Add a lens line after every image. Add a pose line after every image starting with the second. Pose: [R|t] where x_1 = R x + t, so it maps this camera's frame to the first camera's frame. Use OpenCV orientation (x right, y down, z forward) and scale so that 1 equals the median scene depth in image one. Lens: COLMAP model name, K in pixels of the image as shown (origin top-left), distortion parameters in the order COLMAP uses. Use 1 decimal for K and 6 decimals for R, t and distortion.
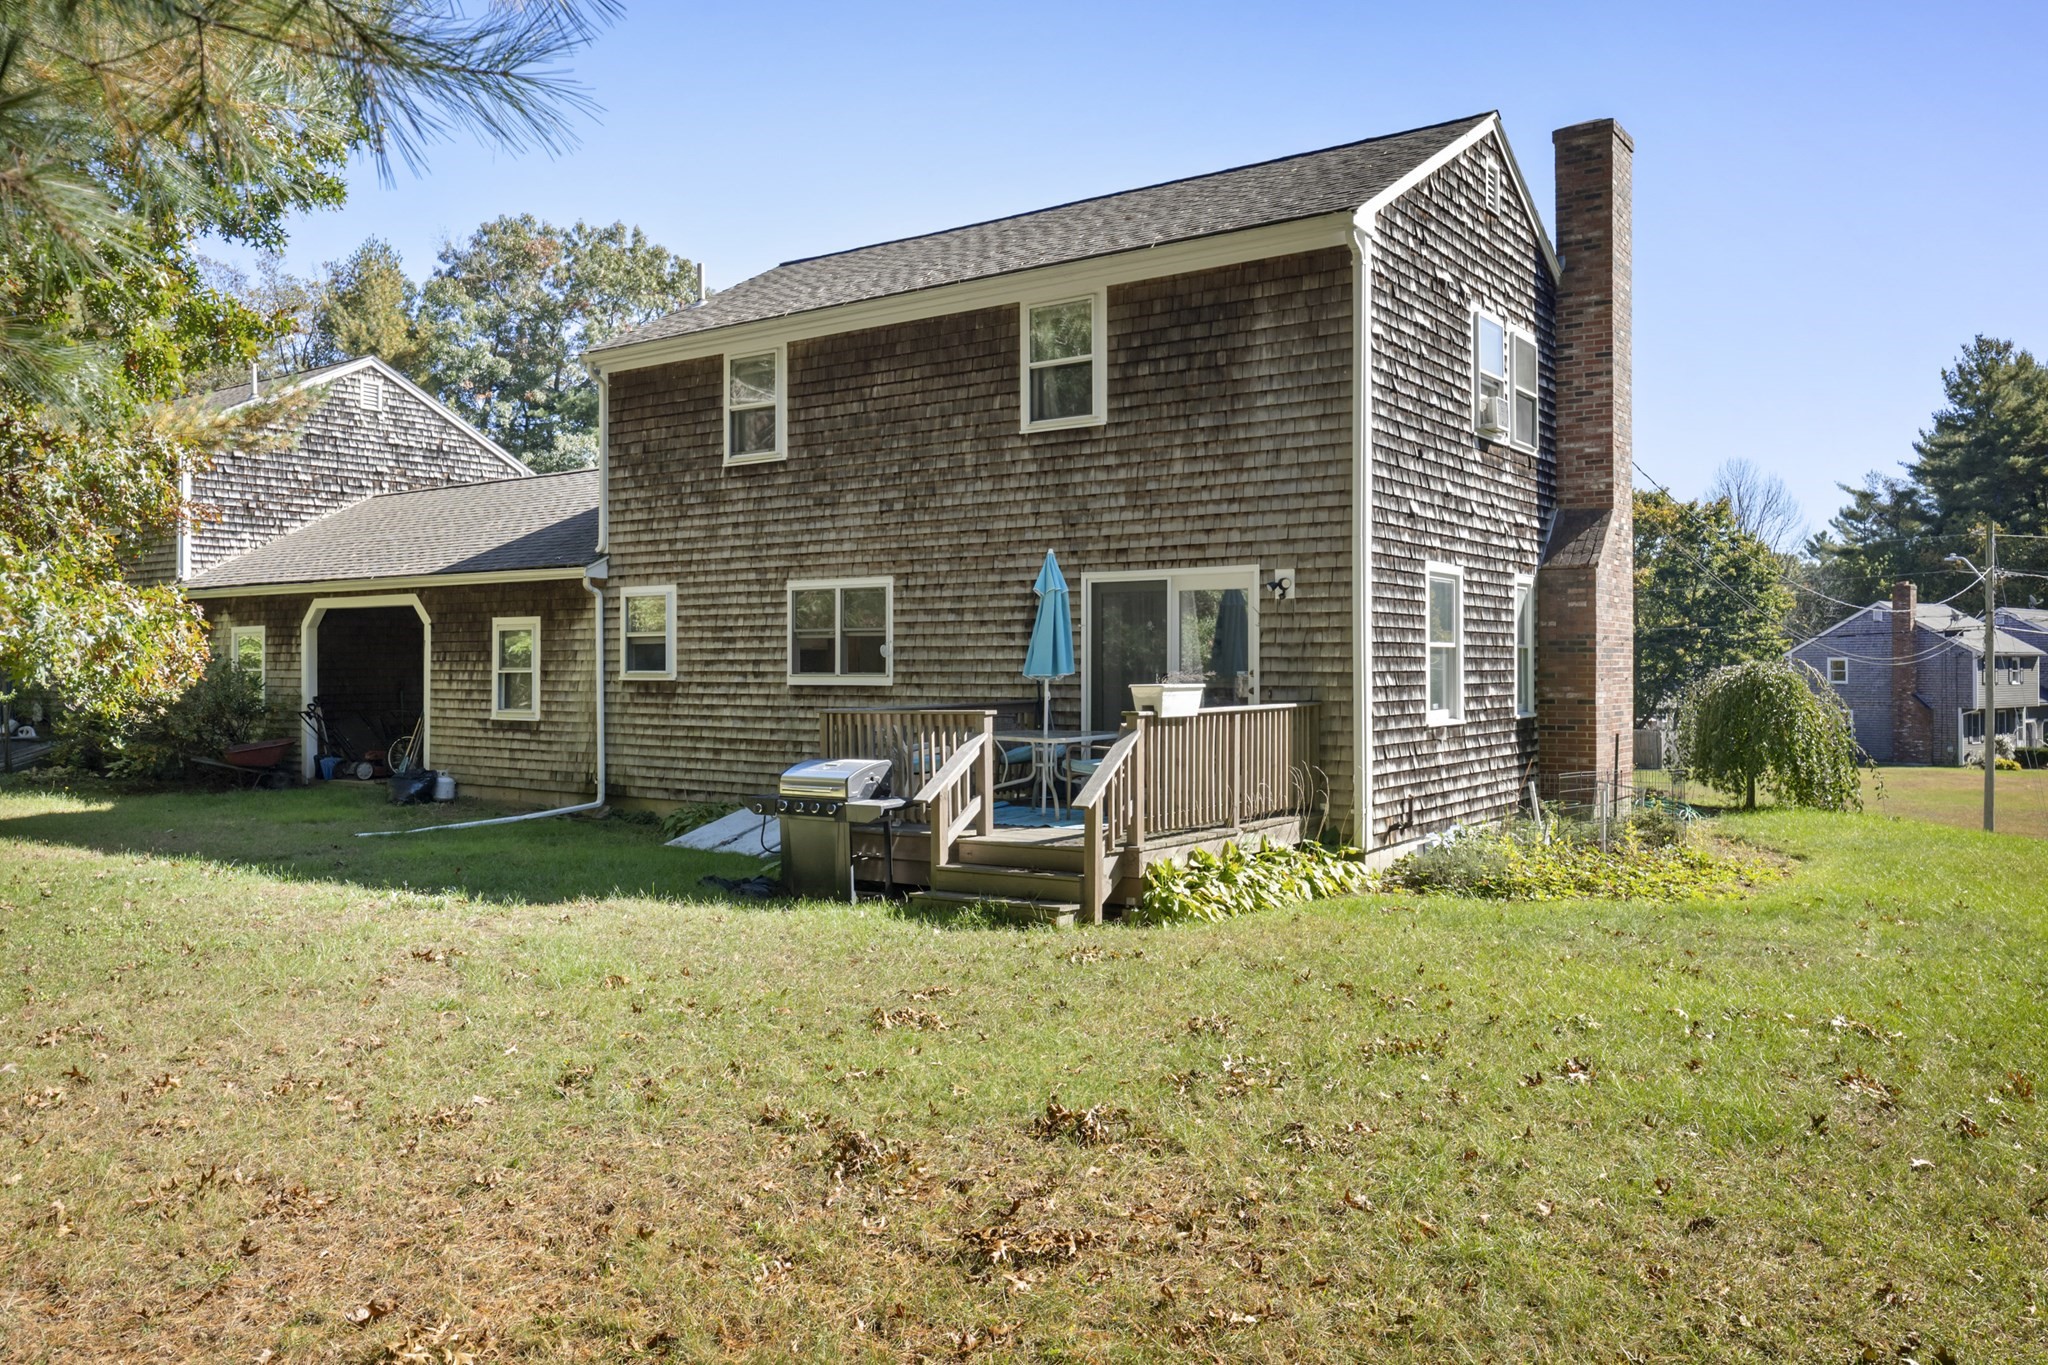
lens RADIAL K [[1508.8, 0, 1022.5], [0, 1508.8, 679.3], [0, 0, 1]] dist [0.011442, 0.001785]
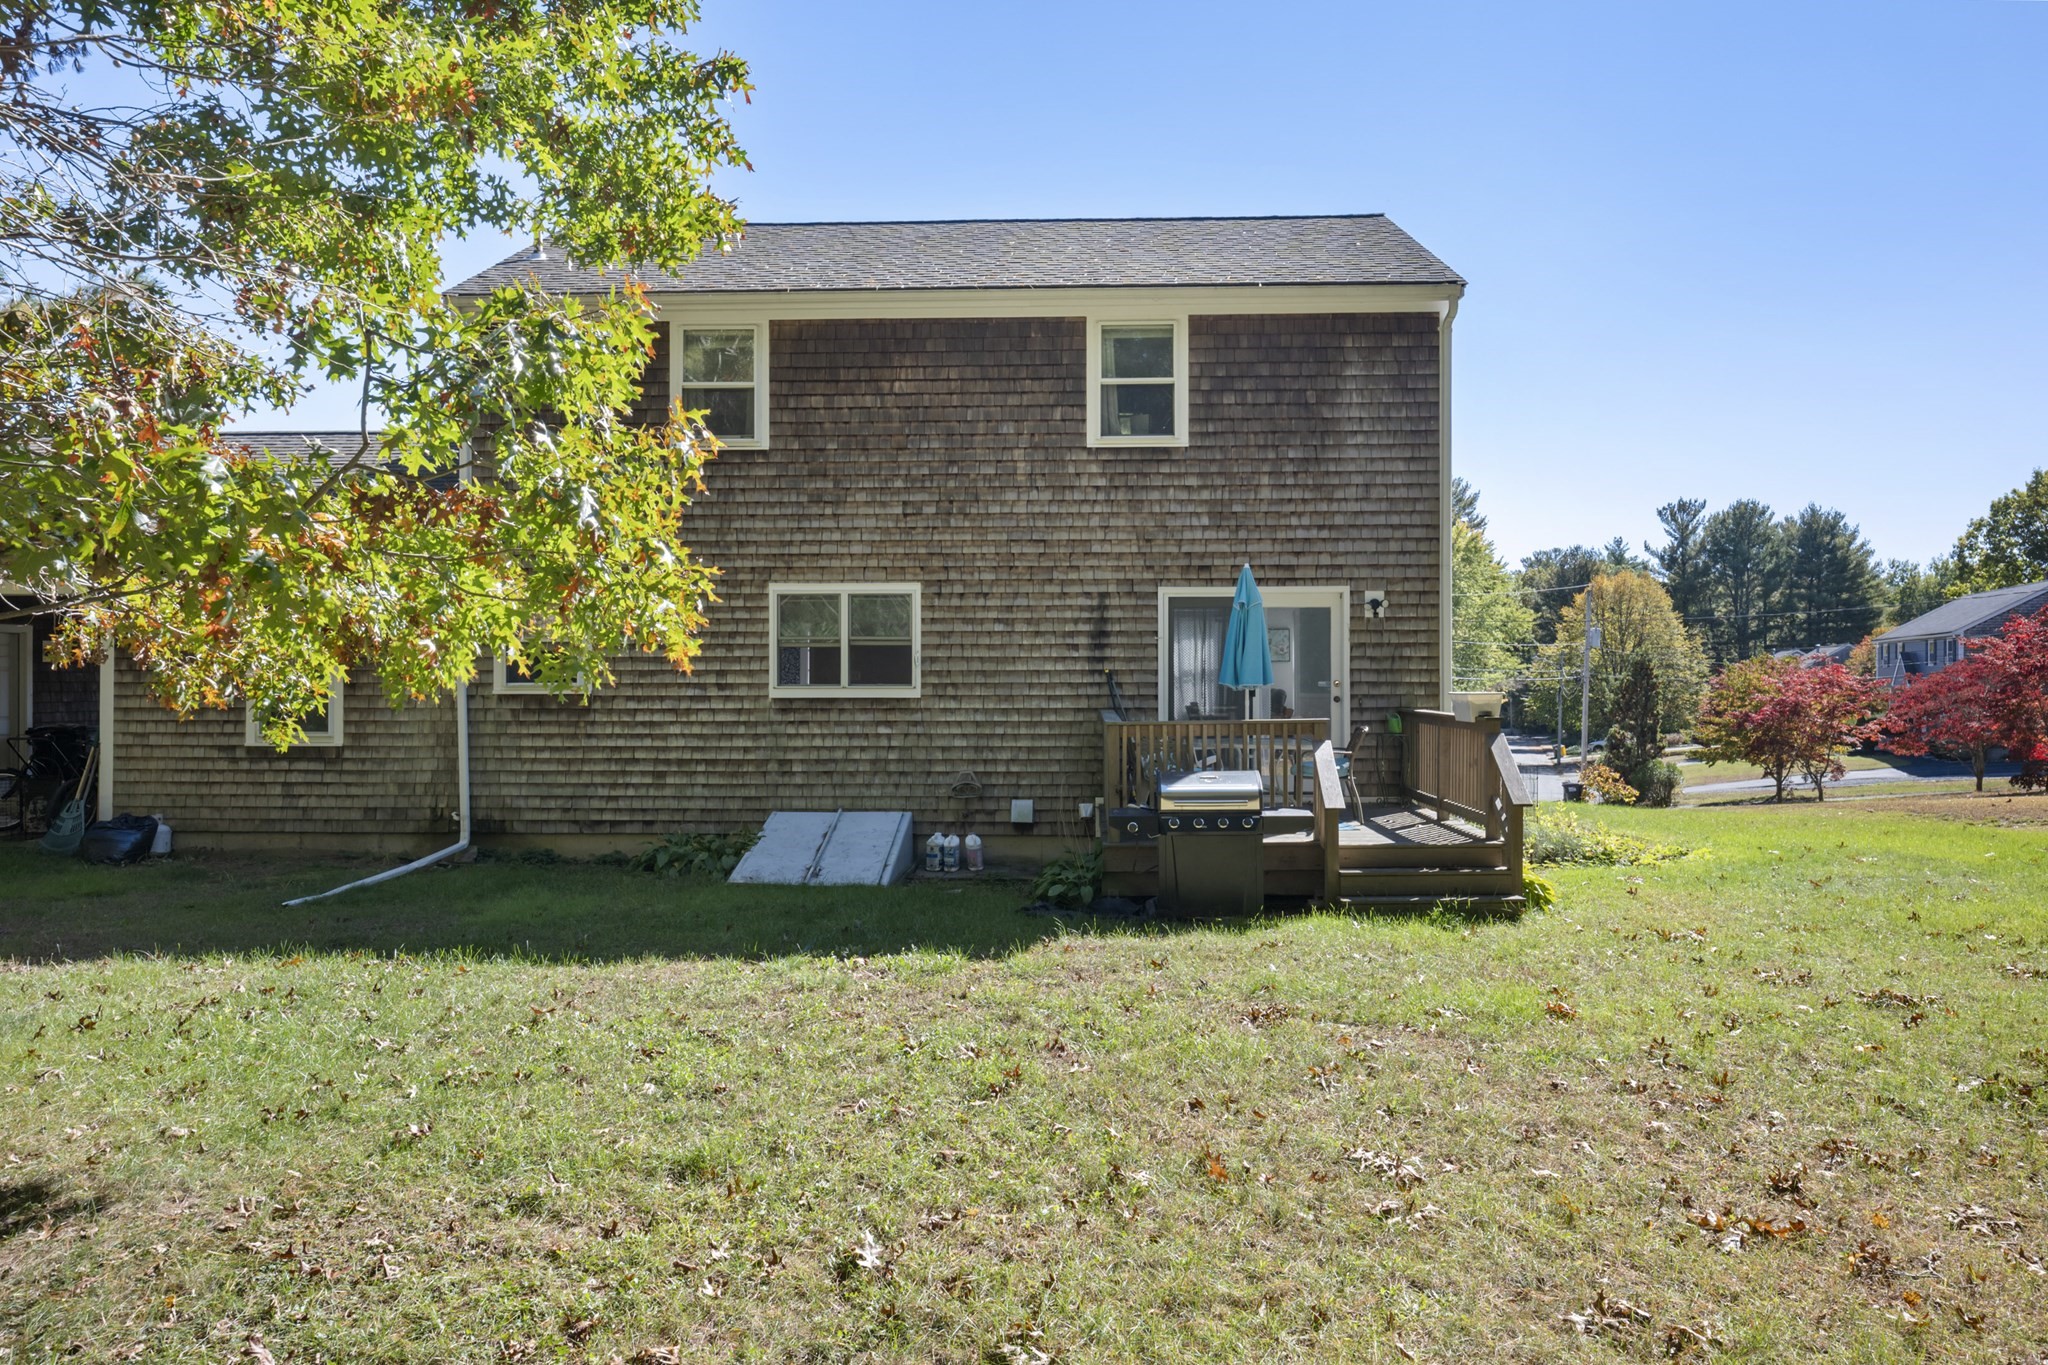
lens RADIAL K [[1288.9, 0, 1024.1], [0, 1288.9, 696.8], [0, 0, 1]] dist [-0.001317, -0.000302]
pose [[0.835217, -0.001119, 0.549920, -0.496965], [0.004520, 0.999978, -0.004830, 0.008149], [-0.549902, 0.006519, 0.835204, 0.295750]]
